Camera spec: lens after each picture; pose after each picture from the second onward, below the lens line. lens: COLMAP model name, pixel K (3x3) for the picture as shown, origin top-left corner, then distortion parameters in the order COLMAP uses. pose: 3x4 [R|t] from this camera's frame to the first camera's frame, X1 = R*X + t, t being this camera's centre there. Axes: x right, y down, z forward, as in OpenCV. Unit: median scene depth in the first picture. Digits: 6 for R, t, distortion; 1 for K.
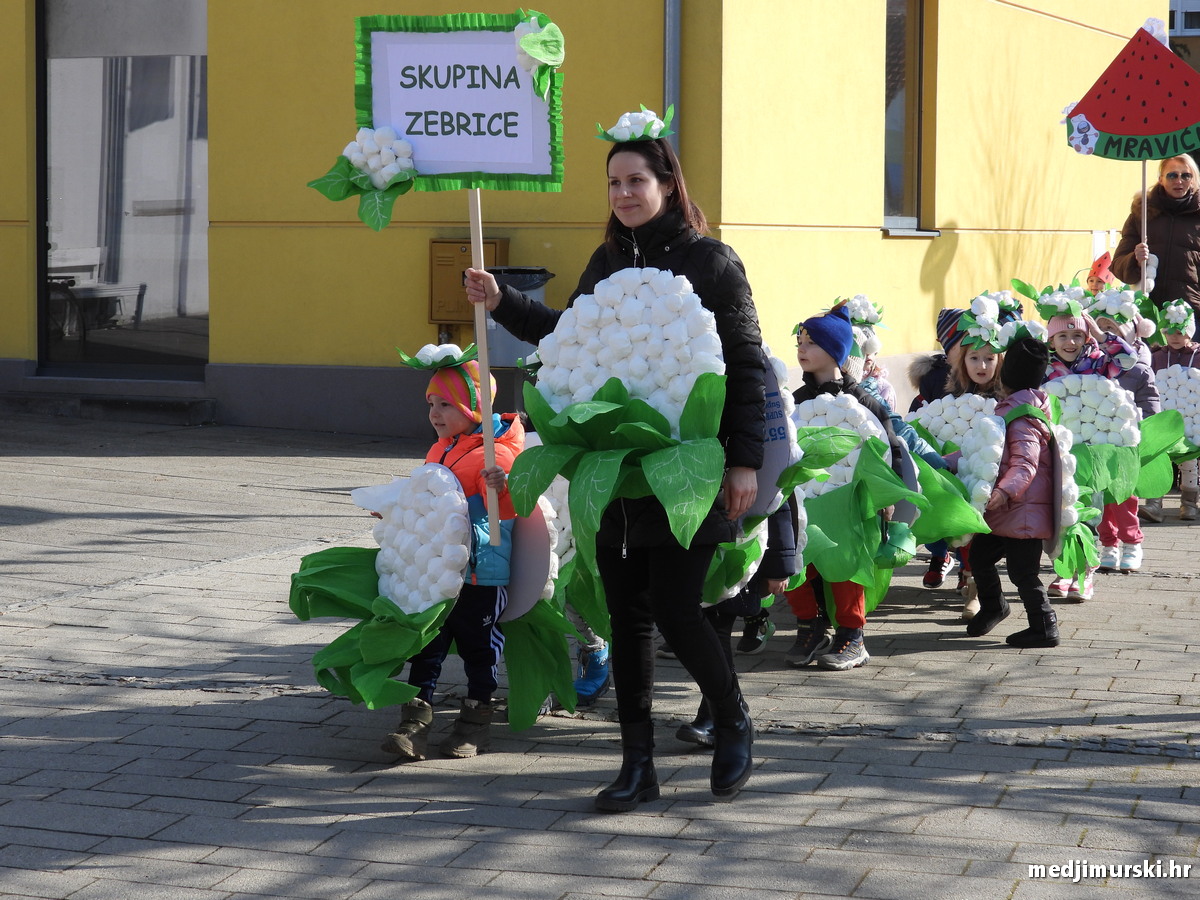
lens RADIAL K [[2845.5, 0, 599.9], [0, 2845.5, 454.1], [0, 0, 1]] dist [-0.083451, 0.000000]
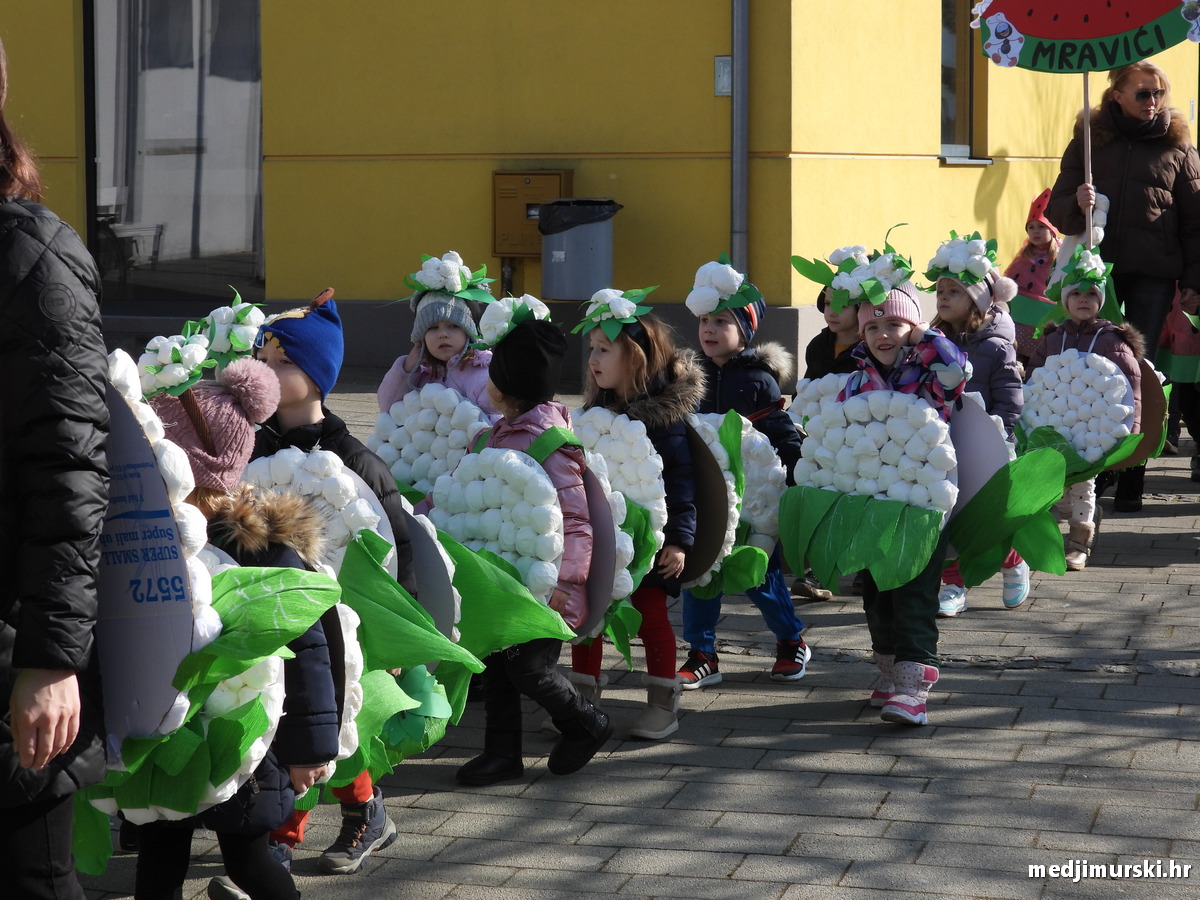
lens RADIAL K [[2845.5, 0, 549.4], [0, 2845.5, 443.7], [0, 0, 1]] dist [-0.083451, 0.000000]
pose [[0.999927, -0.010930, -0.005204, -0.068230], [0.011020, 0.999785, 0.017590, 0.003022], [0.005011, -0.017646, 0.999832, 0.027095]]
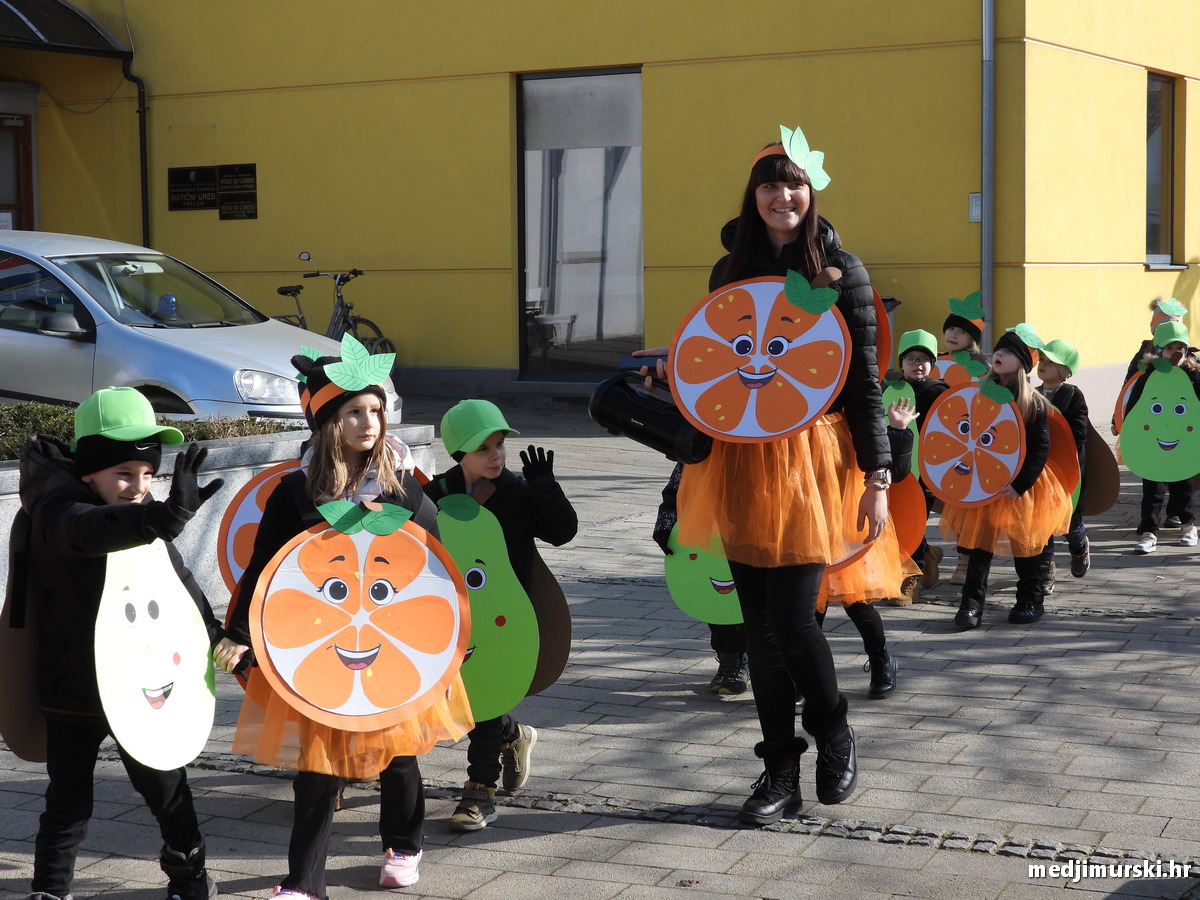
lens RADIAL K [[2250.8, 0, 597.9], [0, 2250.8, 439.9], [0, 0, 1]] dist [-0.005928, 0.000000]
pose [[0.991103, -0.006907, -0.132917, -0.030430], [0.006447, 0.999972, -0.003890, 0.010787], [0.132940, 0.002999, 0.991120, -0.154662]]
